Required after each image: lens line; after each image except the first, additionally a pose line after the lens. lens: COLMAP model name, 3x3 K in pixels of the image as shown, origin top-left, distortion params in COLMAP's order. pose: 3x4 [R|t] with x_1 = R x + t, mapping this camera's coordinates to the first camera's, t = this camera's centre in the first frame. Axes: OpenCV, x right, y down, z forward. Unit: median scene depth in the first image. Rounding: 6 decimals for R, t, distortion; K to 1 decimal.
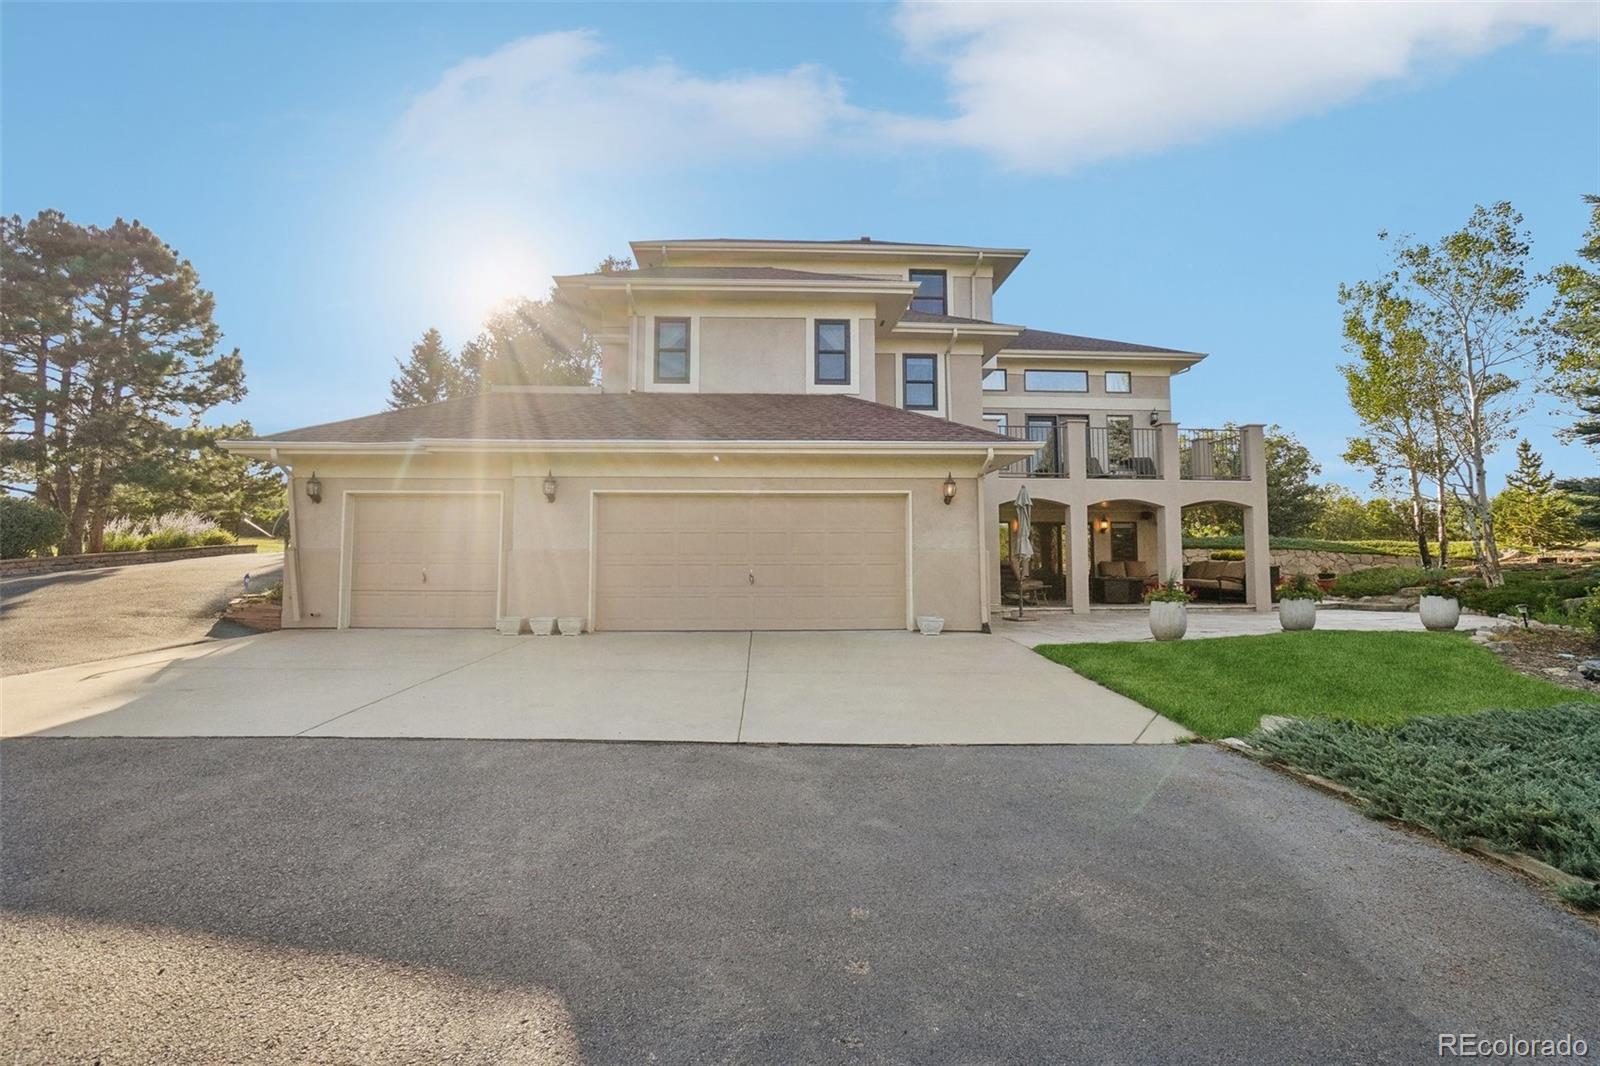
lens RADIAL K [[702.1, 0, 849.0], [0, 702.1, 509.9], [0, 0, 1]] dist [0.000897, 0.000478]
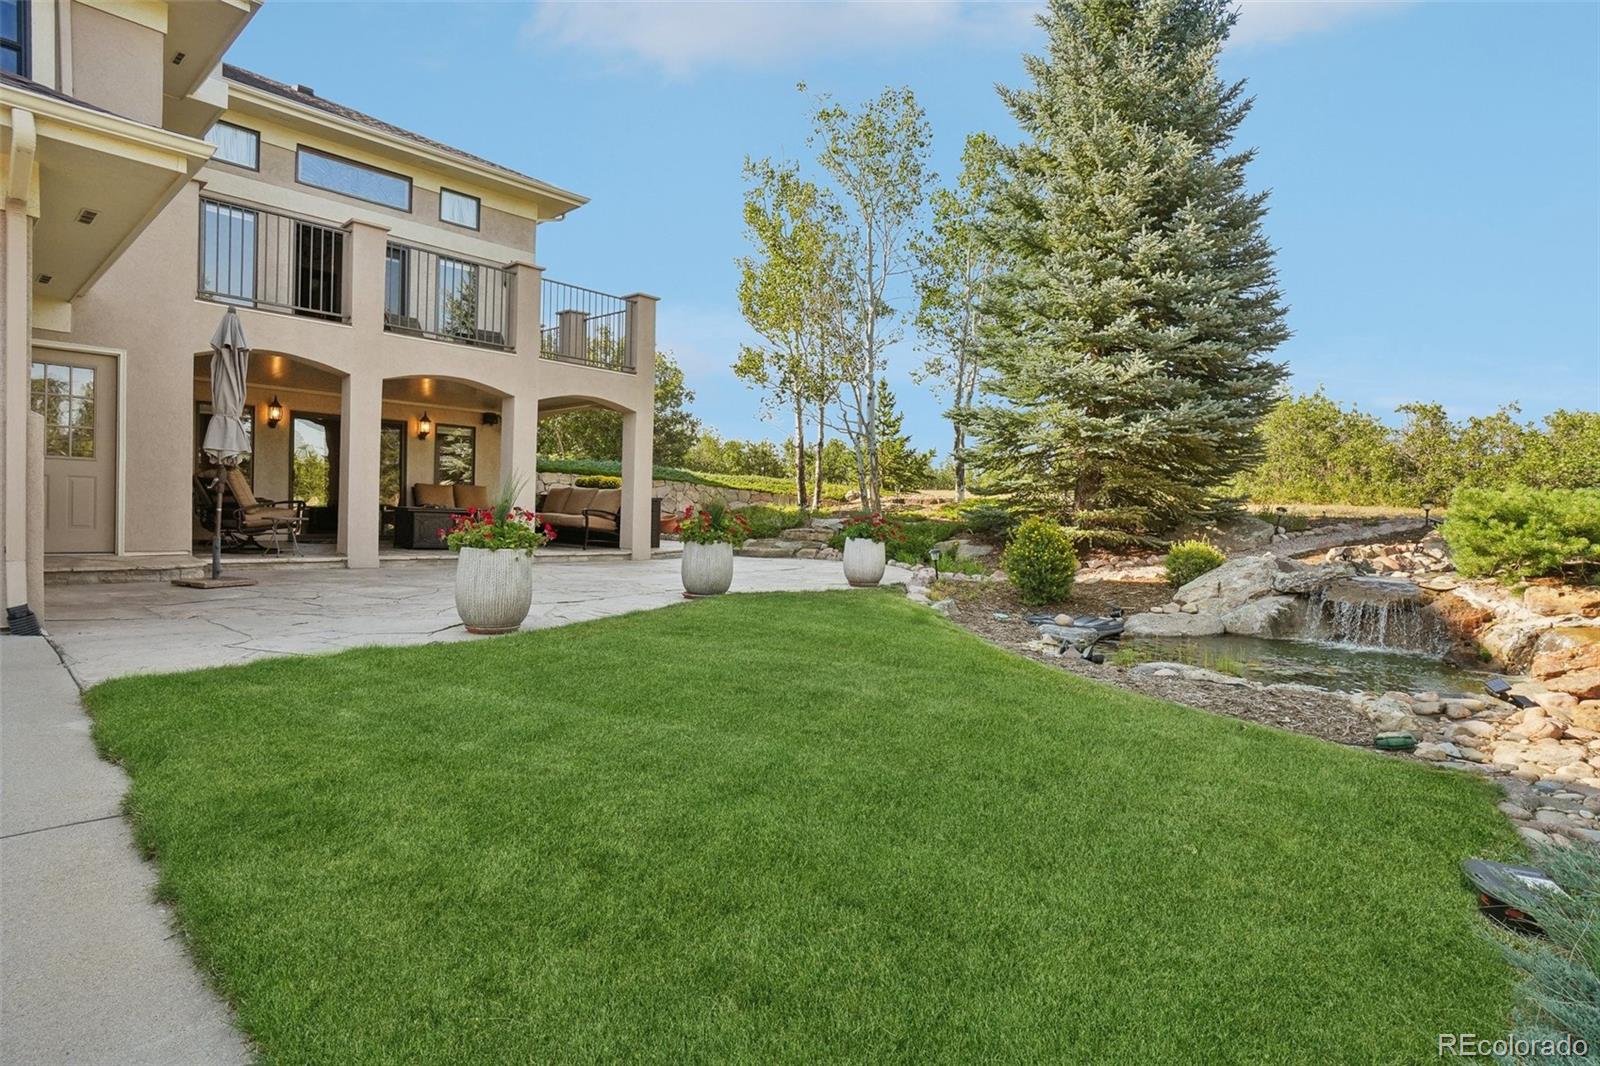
lens RADIAL K [[832.2, 0, 800.0], [0, 832.2, 533.0], [0, 0, 1]] dist [0.001496, 0.000206]
pose [[0.735335, 0.008248, 0.677653, 0.129443], [-0.086318, 0.992922, 0.081581, 0.032717], [-0.672184, -0.118483, 0.730842, 0.261797]]
